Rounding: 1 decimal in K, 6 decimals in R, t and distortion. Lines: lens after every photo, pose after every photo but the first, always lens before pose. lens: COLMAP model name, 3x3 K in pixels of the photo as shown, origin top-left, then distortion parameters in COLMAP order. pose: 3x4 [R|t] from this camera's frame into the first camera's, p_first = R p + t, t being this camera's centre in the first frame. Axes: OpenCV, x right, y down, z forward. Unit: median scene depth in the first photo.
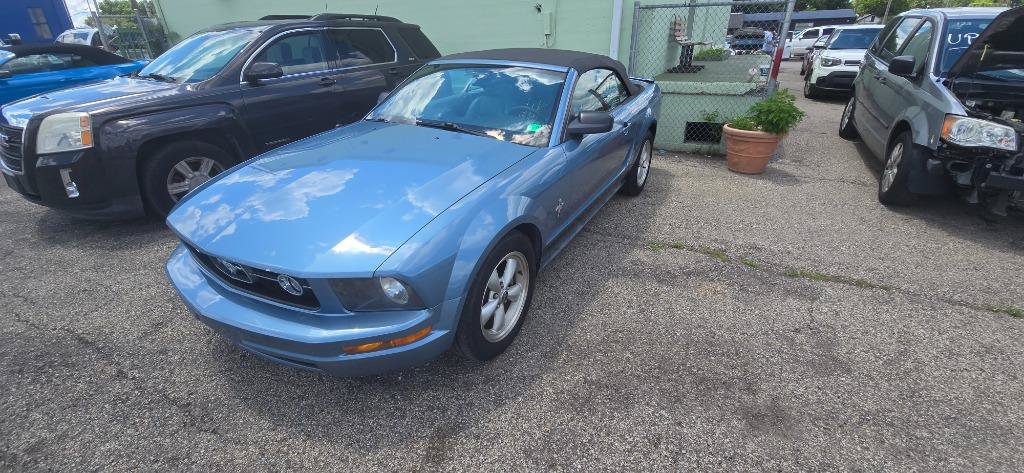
lens RADIAL K [[419.4, 0, 515.1], [0, 419.4, 236.7], [0, 0, 1]] dist [0.011916, -0.008450]
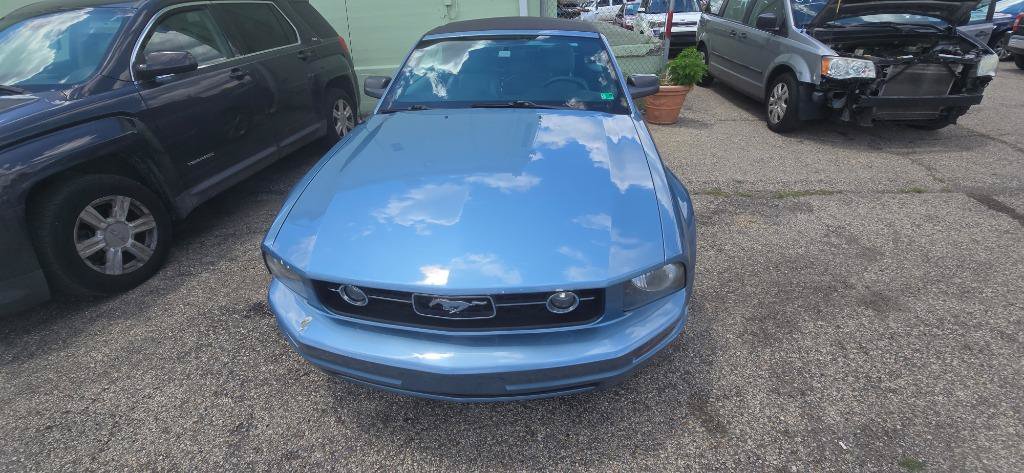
lens RADIAL K [[419.4, 0, 515.7], [0, 419.4, 237.9], [0, 0, 1]] dist [0.011916, -0.008450]
pose [[0.906409, -0.223995, 0.358119, -0.485303], [0.205211, 0.974555, 0.090169, -0.057948], [-0.369205, -0.008240, 0.929312, 0.137269]]
